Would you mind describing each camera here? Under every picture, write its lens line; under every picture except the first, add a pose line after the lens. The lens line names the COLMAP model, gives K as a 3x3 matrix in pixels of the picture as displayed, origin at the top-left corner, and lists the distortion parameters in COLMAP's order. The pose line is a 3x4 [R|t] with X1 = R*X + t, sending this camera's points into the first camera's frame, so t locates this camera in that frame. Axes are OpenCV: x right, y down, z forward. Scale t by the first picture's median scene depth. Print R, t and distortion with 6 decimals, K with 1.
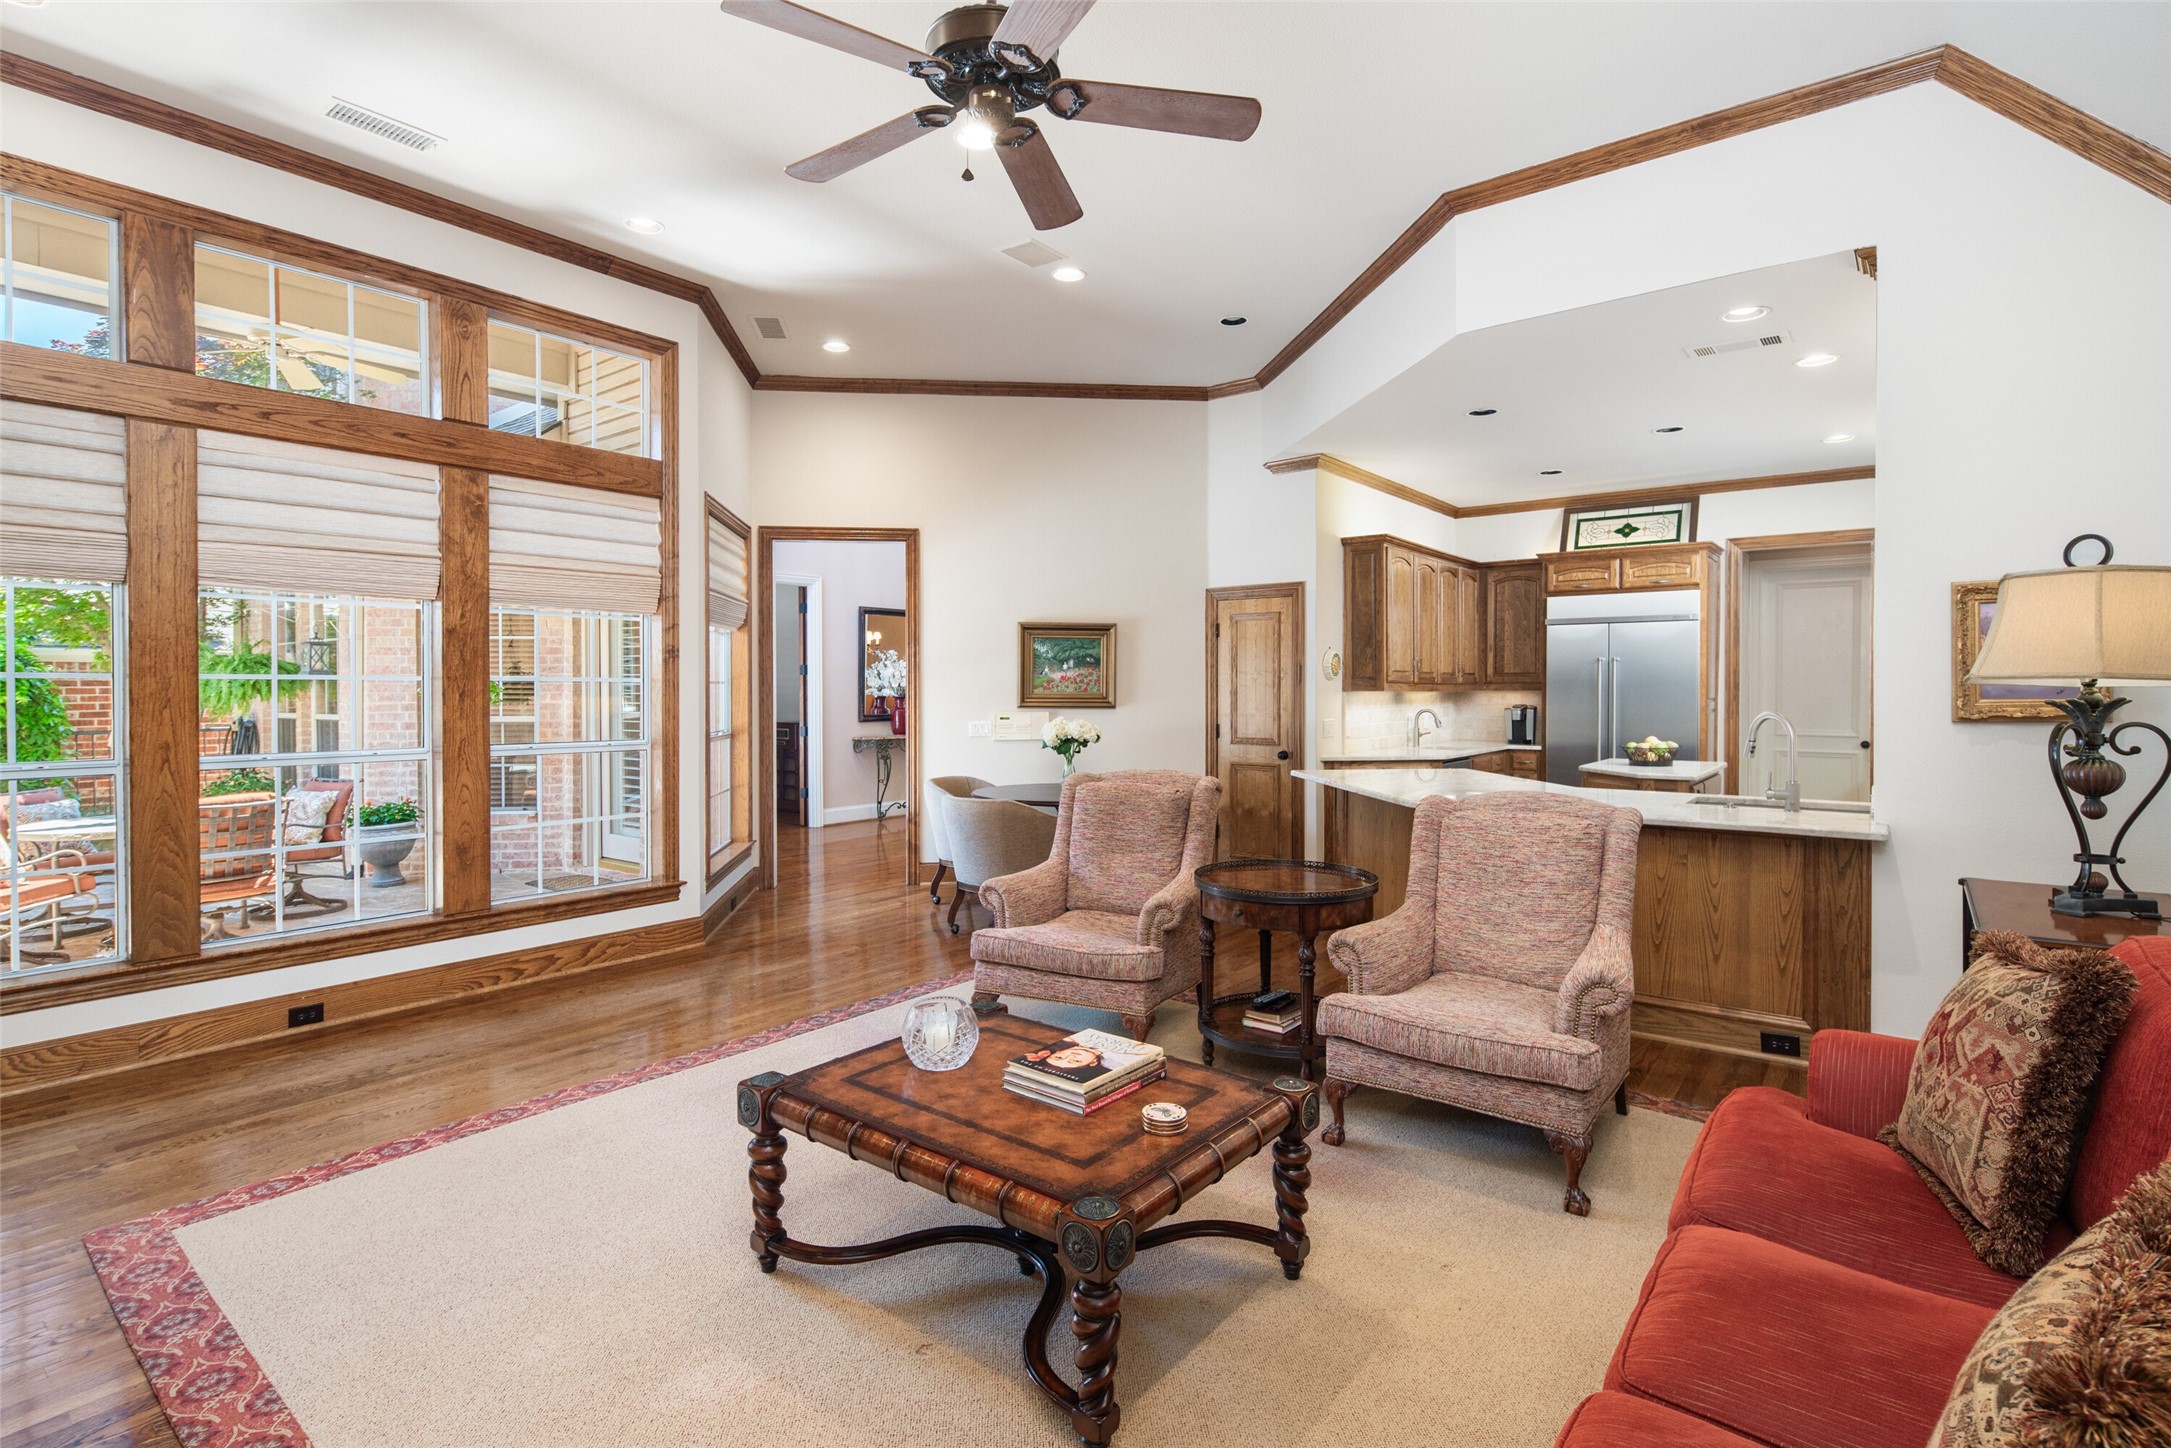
lens RADIAL K [[1061.6, 0, 1075.5], [0, 1061.6, 706.8], [0, 0, 1]] dist [0.006500, -0.007942]
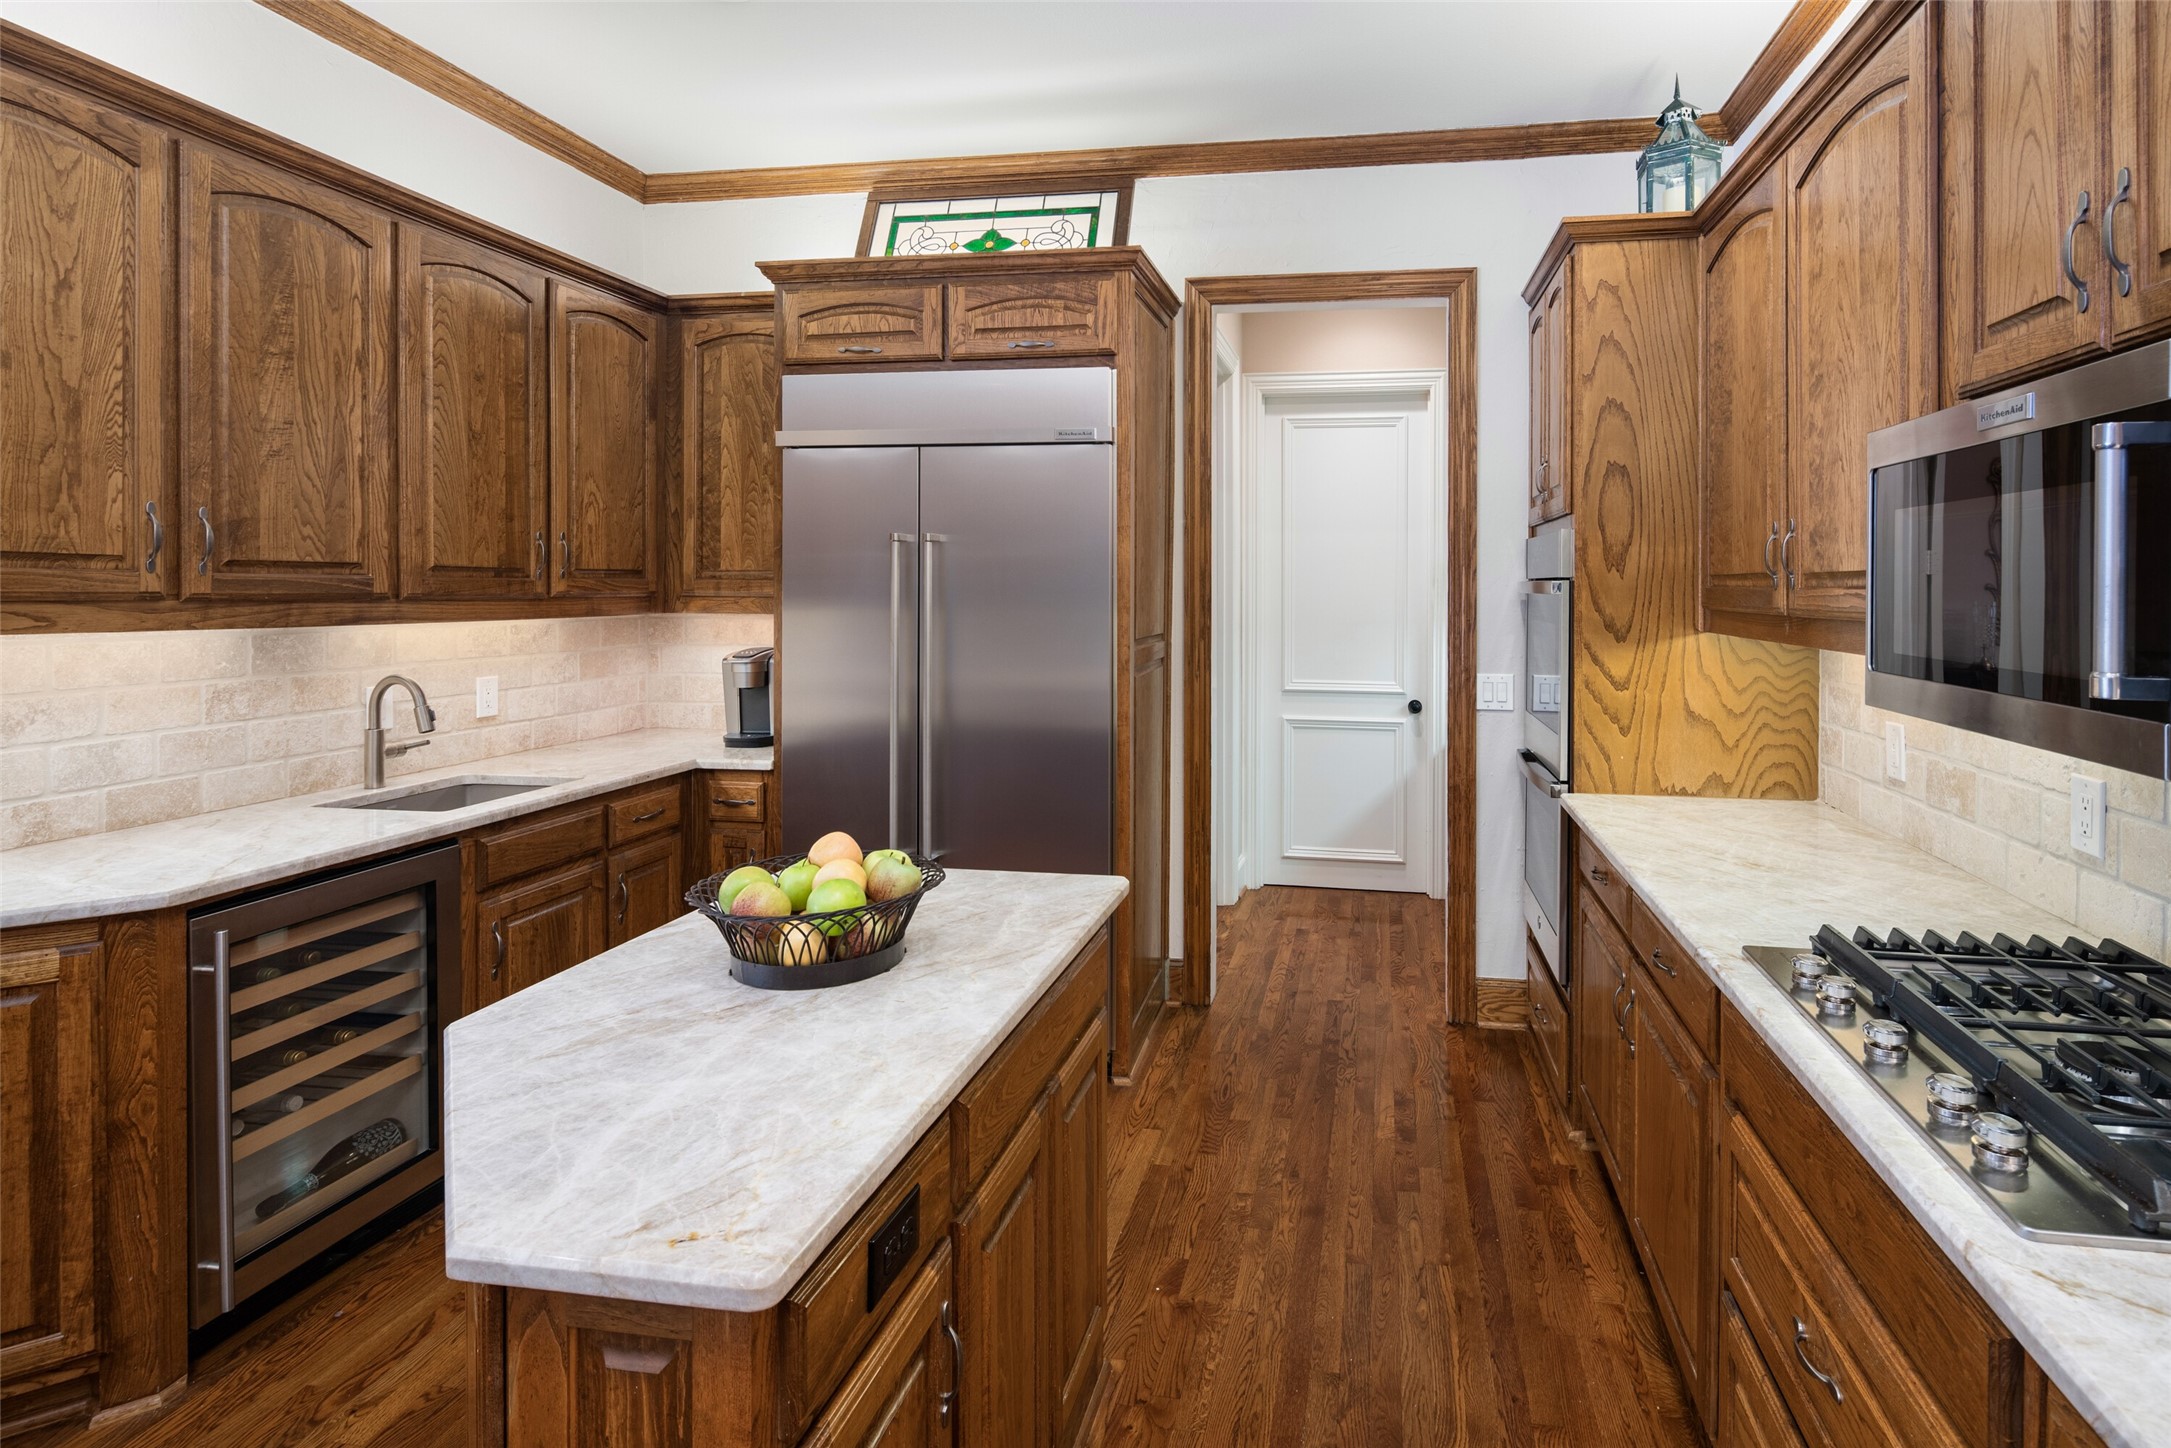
lens RADIAL K [[1061.6, 0, 1227.5], [0, 1061.6, 594.1], [0, 0, 1]] dist [0.006500, -0.007942]
pose [[0.867734, 0.003031, 0.497019, 0.392394], [0.001967, 0.999953, -0.009531, -0.019806], [-0.497024, 0.009248, 0.867687, 0.584595]]
